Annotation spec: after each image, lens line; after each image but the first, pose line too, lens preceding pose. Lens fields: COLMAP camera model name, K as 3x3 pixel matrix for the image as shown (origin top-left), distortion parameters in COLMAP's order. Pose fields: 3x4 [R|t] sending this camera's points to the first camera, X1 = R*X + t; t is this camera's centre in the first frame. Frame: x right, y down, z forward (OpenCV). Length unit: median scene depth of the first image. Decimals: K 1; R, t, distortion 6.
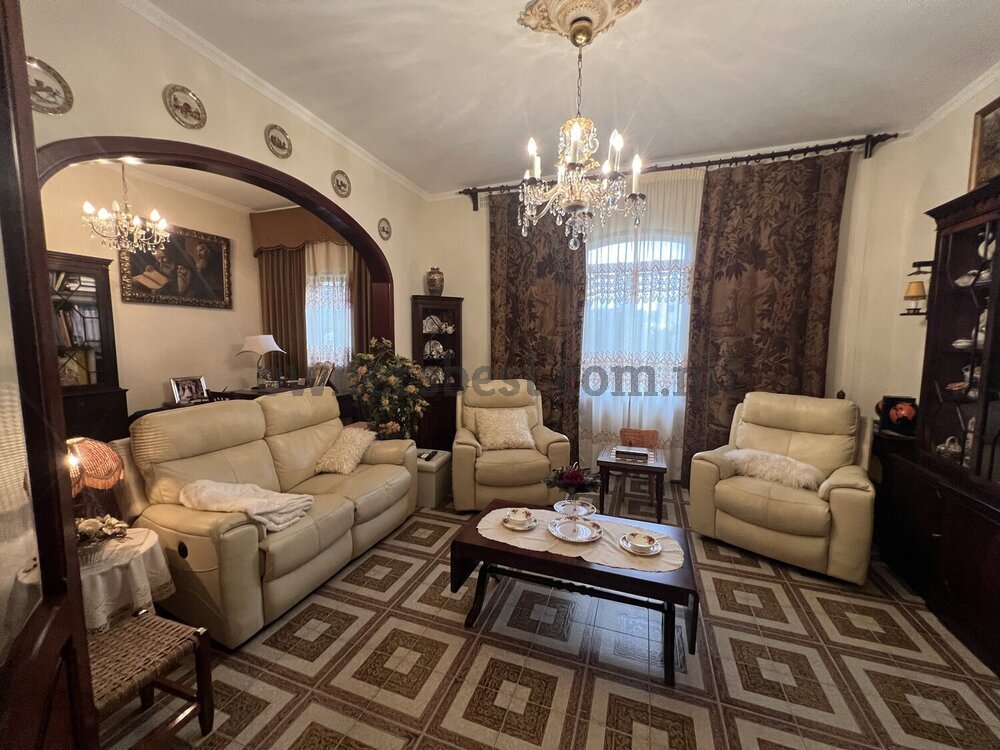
lens RADIAL K [[398.1, 0, 500.2], [0, 398.1, 378.0], [0, 0, 1]] dist [0.000244, 0.000107]
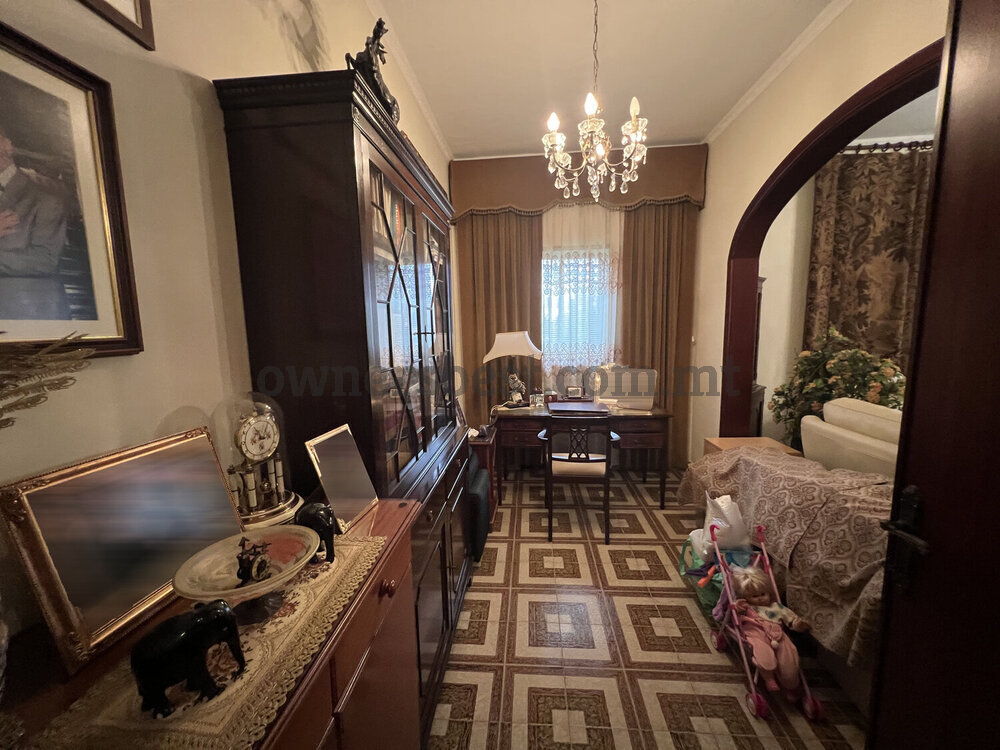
lens RADIAL K [[410.2, 0, 499.2], [0, 410.2, 365.3], [0, 0, 1]] dist [0.003123, 0.000241]
pose [[0.964011, -0.054549, 0.260205, -0.919341], [0.059191, 0.998196, -0.010031, -0.046944], [-0.259189, 0.025072, 0.965501, 0.335955]]
